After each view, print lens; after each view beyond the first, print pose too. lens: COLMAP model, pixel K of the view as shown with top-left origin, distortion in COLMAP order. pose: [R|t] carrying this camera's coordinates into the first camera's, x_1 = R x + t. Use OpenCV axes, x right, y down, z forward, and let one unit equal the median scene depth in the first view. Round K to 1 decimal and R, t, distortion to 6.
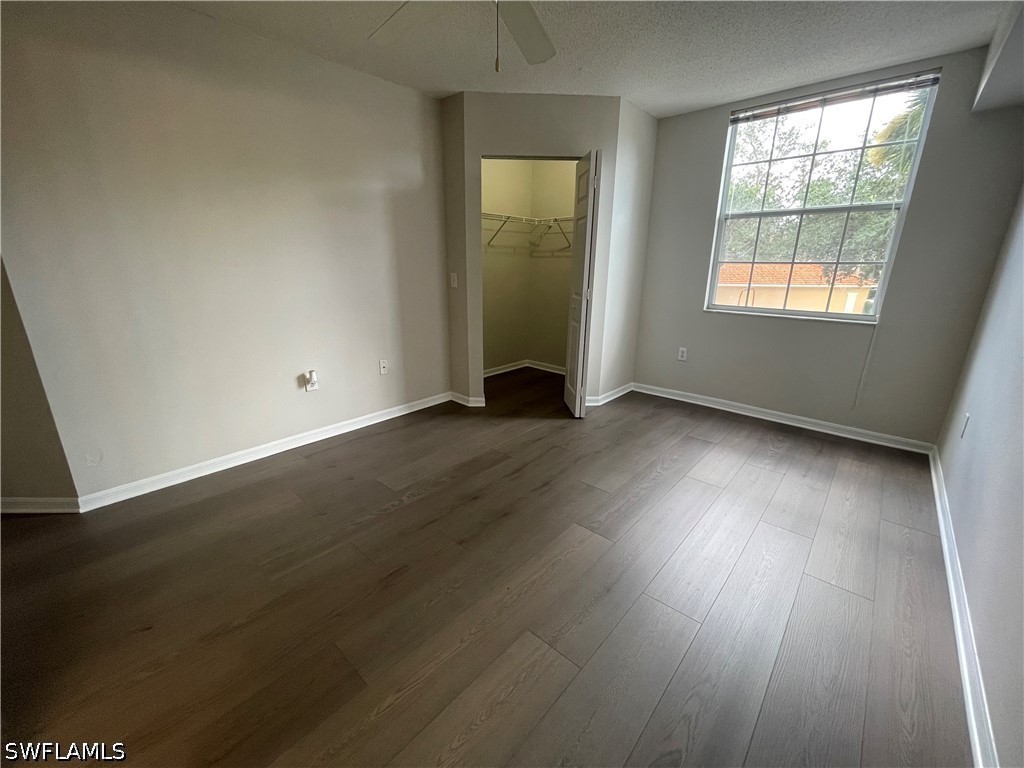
lens RADIAL K [[412.9, 0, 508.9], [0, 412.9, 385.1], [0, 0, 1]] dist [-0.000875, 0.000023]
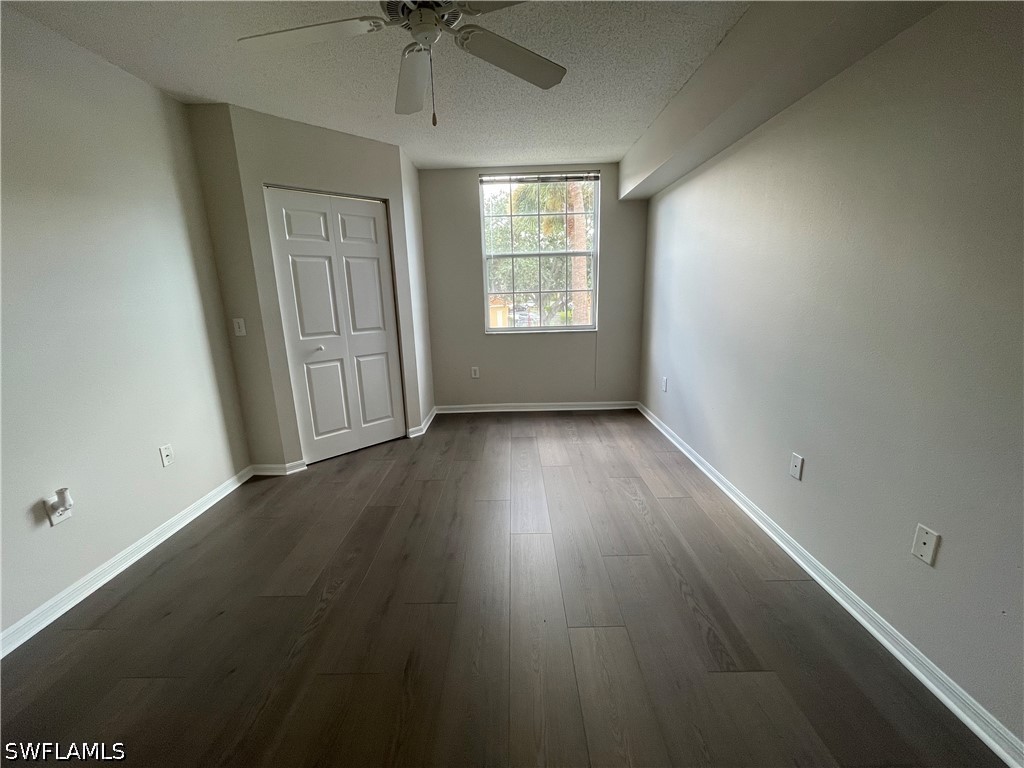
lens RADIAL K [[412.9, 0, 507.9], [0, 412.9, 386.0], [0, 0, 1]] dist [-0.000875, 0.000023]
pose [[0.742556, -0.179346, 0.645326, -0.321149], [0.222752, 0.974766, 0.014588, -0.041948], [-0.631658, 0.132915, 0.763768, 0.083656]]
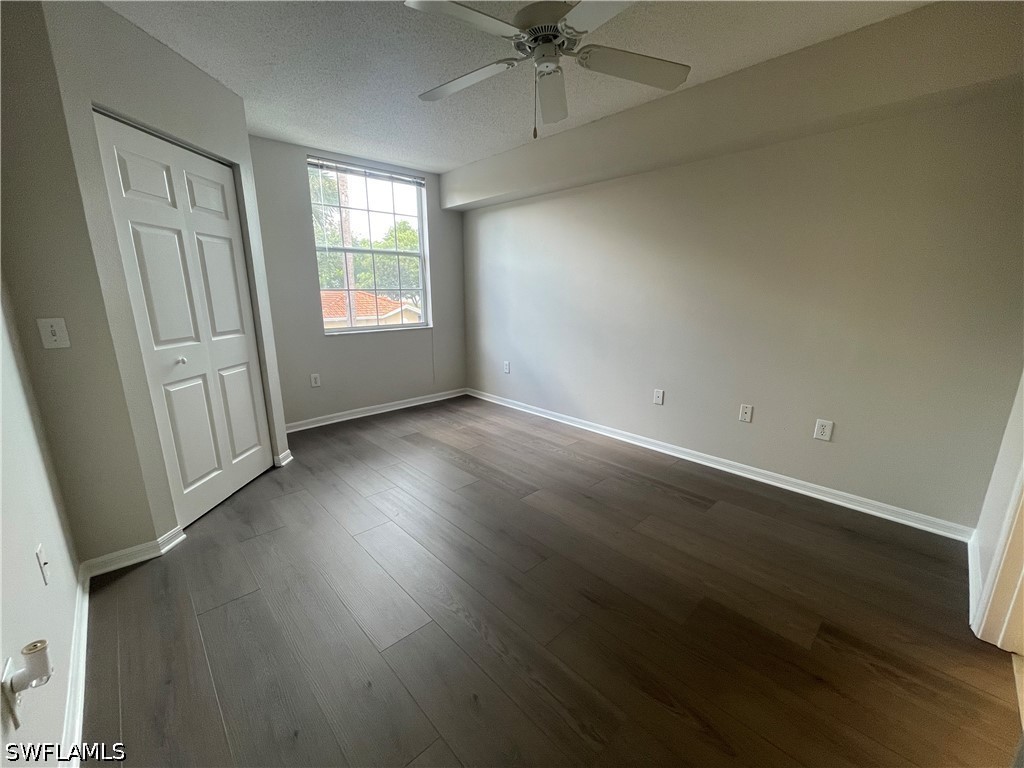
lens RADIAL K [[412.9, 0, 507.8], [0, 412.9, 386.7], [0, 0, 1]] dist [-0.000875, 0.000023]
pose [[0.079550, -0.236601, 0.968345, -0.639022], [0.287911, 0.935476, 0.204918, -0.161596], [-0.954347, 0.262496, 0.142537, 0.509974]]
